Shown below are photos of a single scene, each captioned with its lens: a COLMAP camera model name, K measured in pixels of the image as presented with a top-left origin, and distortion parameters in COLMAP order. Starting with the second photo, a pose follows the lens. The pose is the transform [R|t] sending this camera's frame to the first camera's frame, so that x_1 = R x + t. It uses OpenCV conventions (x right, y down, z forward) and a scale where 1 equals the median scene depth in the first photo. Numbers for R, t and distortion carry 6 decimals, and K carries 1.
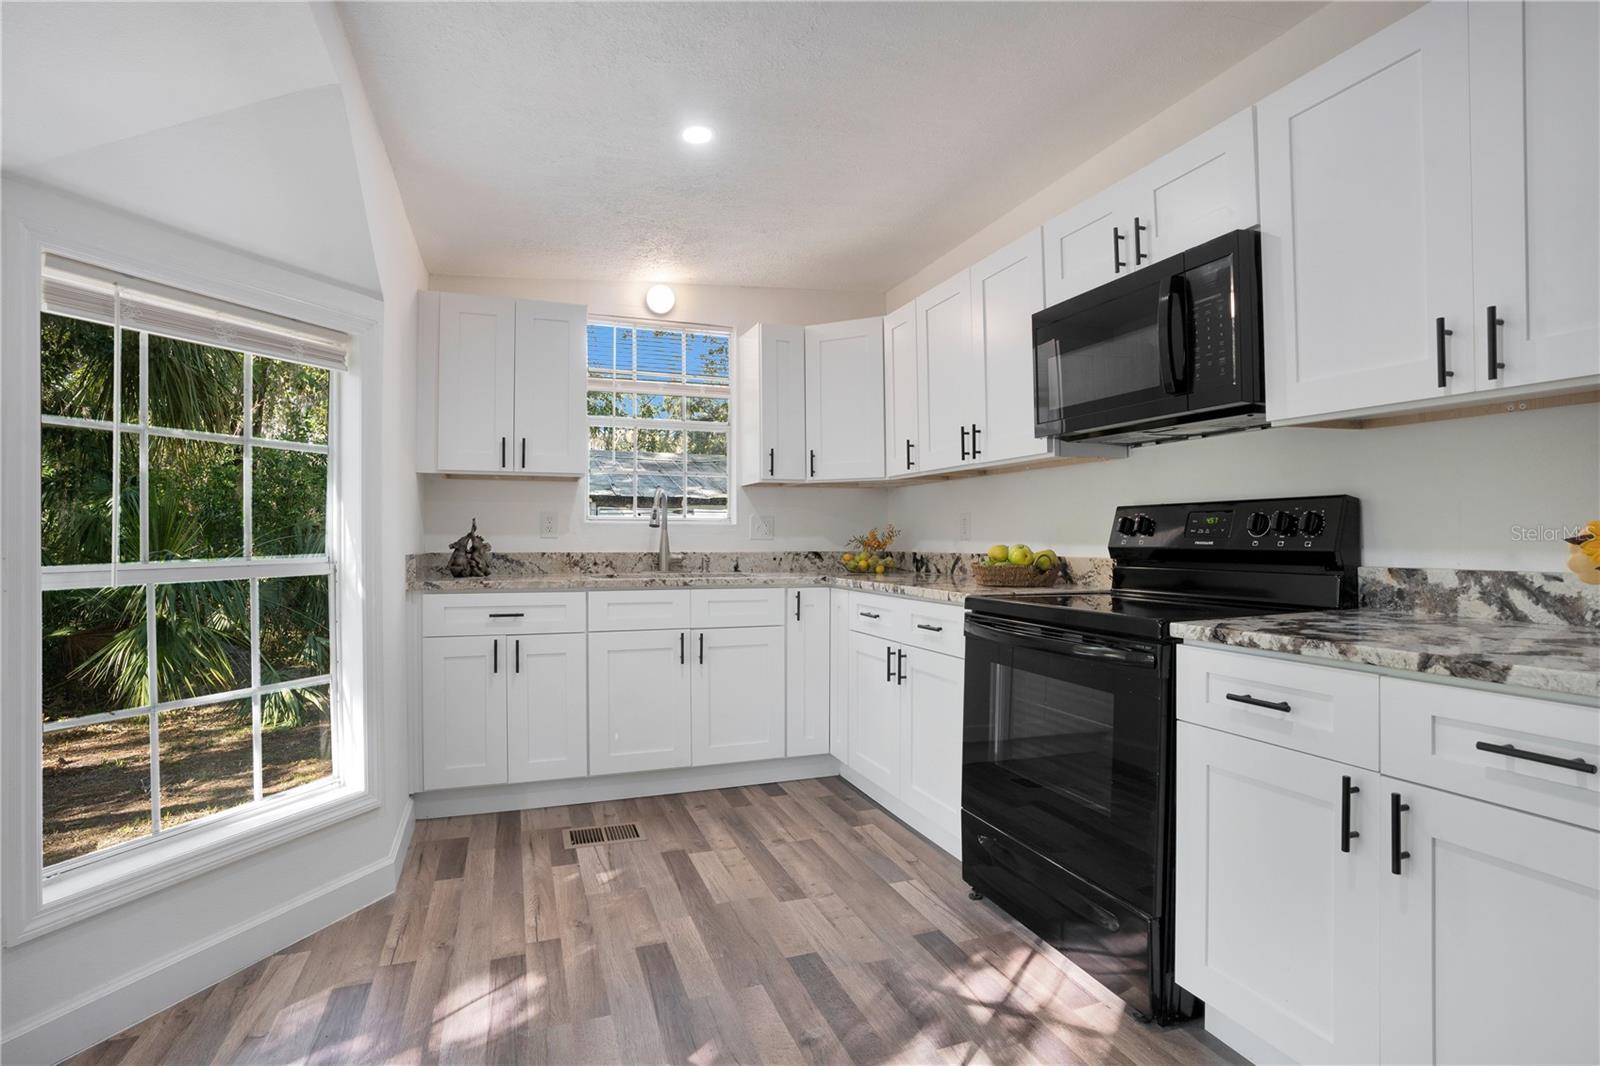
lens RADIAL K [[751.4, 0, 800.0], [0, 751.4, 521.5], [0, 0, 1]] dist [-0.056977, 0.020185]
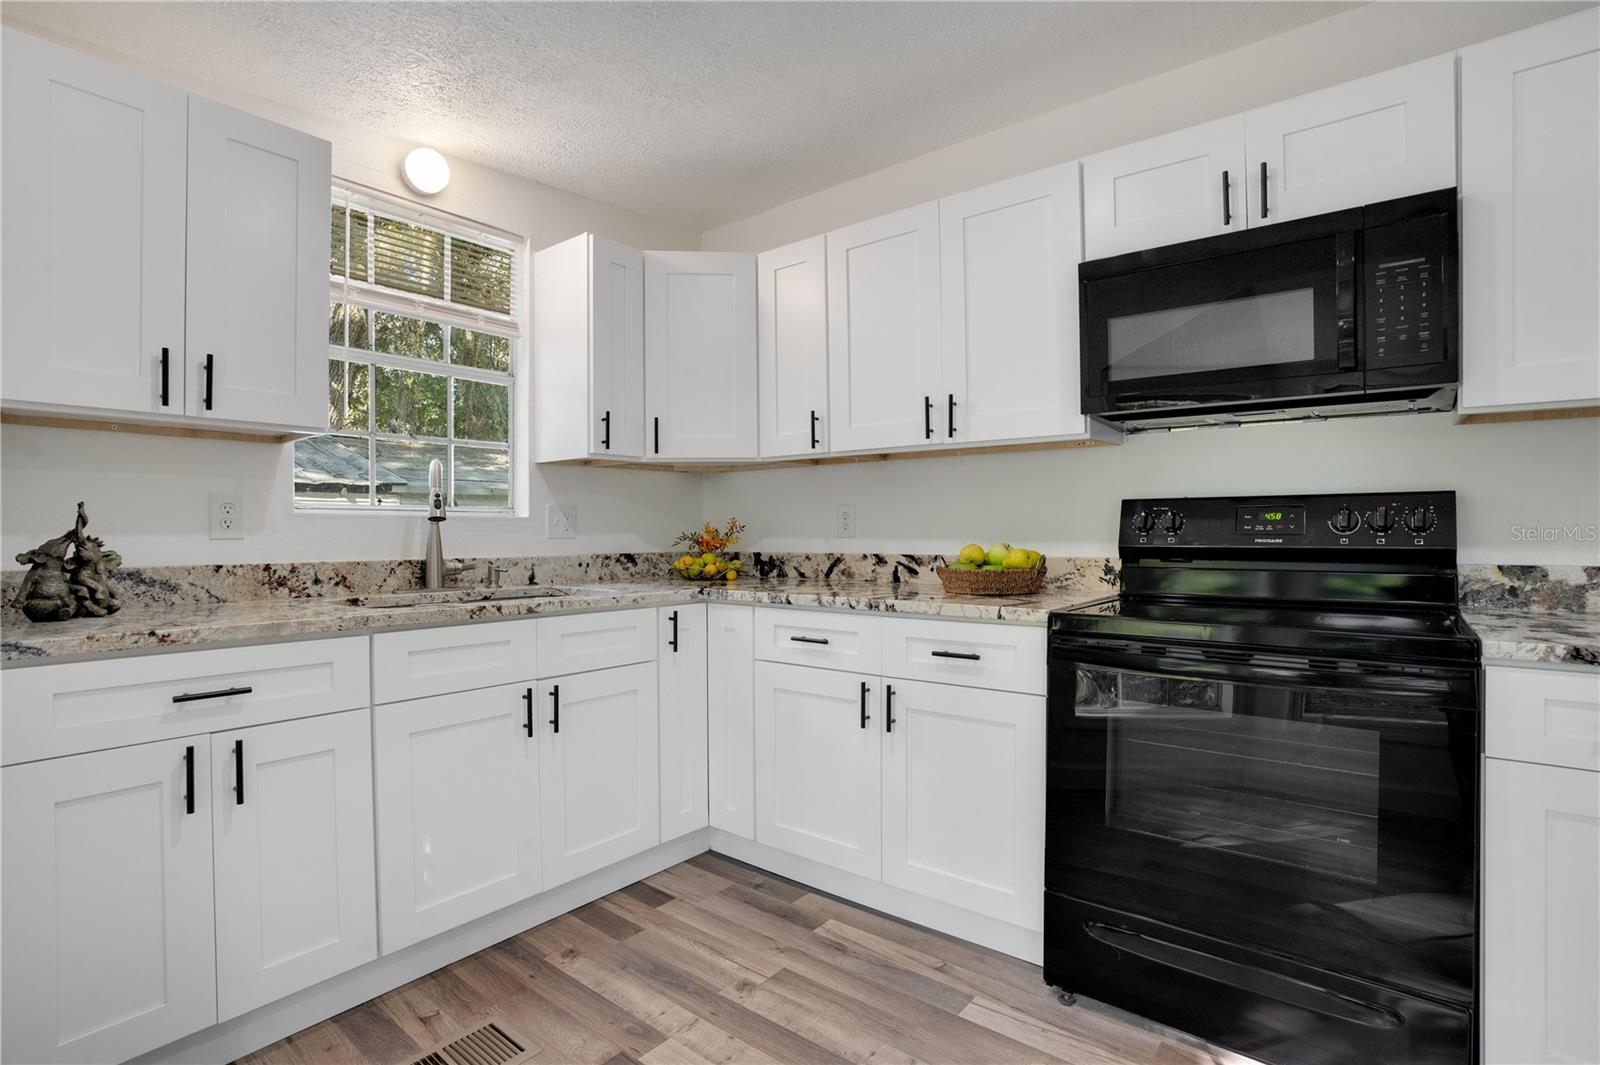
lens RADIAL K [[751.4, 0, 800.0], [0, 751.4, 521.0], [0, 0, 1]] dist [-0.056977, 0.020185]
pose [[0.862932, 0.002975, 0.505312, -0.304145], [-0.006793, 0.999961, 0.005713, 0.002460], [-0.505275, -0.008362, 0.862918, 0.375040]]
